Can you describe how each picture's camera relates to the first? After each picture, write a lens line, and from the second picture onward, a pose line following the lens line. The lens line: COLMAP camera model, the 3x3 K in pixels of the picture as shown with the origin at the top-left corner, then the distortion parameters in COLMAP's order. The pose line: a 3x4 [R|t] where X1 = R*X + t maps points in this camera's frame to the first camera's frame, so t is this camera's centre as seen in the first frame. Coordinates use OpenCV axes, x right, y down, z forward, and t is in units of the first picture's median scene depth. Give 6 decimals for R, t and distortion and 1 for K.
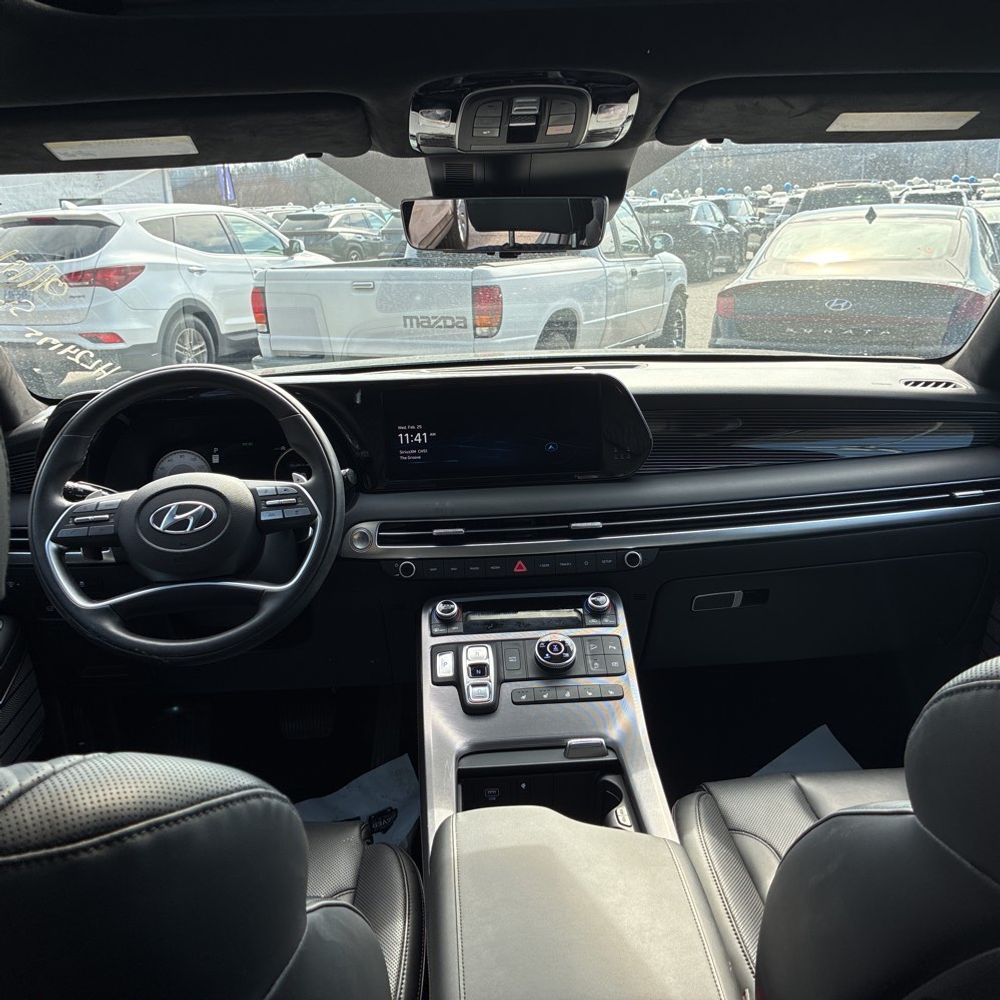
lens RADIAL K [[998.3, 0, 498.2], [0, 998.3, 494.6], [0, 0, 1]] dist [0.014546, -0.009735]
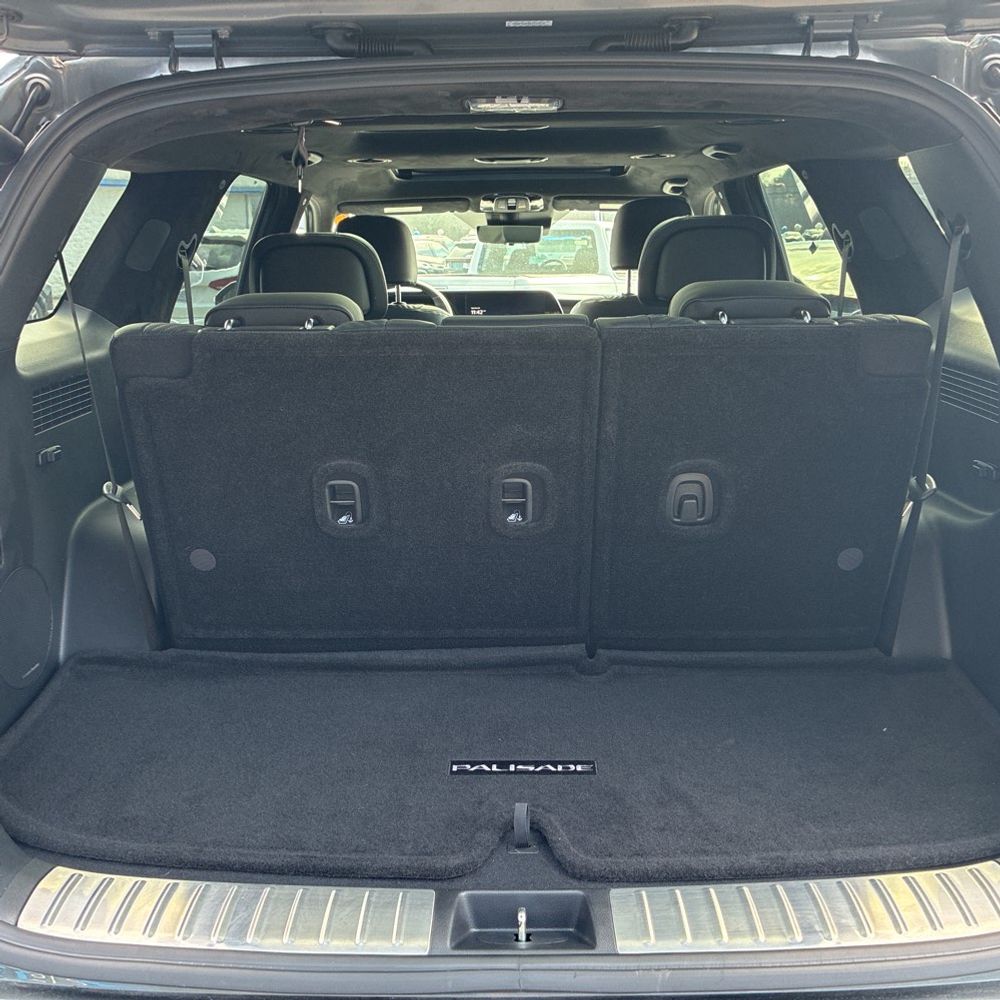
lens RADIAL K [[996.3, 0, 497.3], [0, 996.3, 497.5], [0, 0, 1]] dist [0.118935, -0.185481]
pose [[0.998072, 0.035157, -0.051143, 0.137552], [-0.036715, 0.998880, -0.029844, 0.564028], [0.050036, 0.031664, 0.998245, -1.838044]]
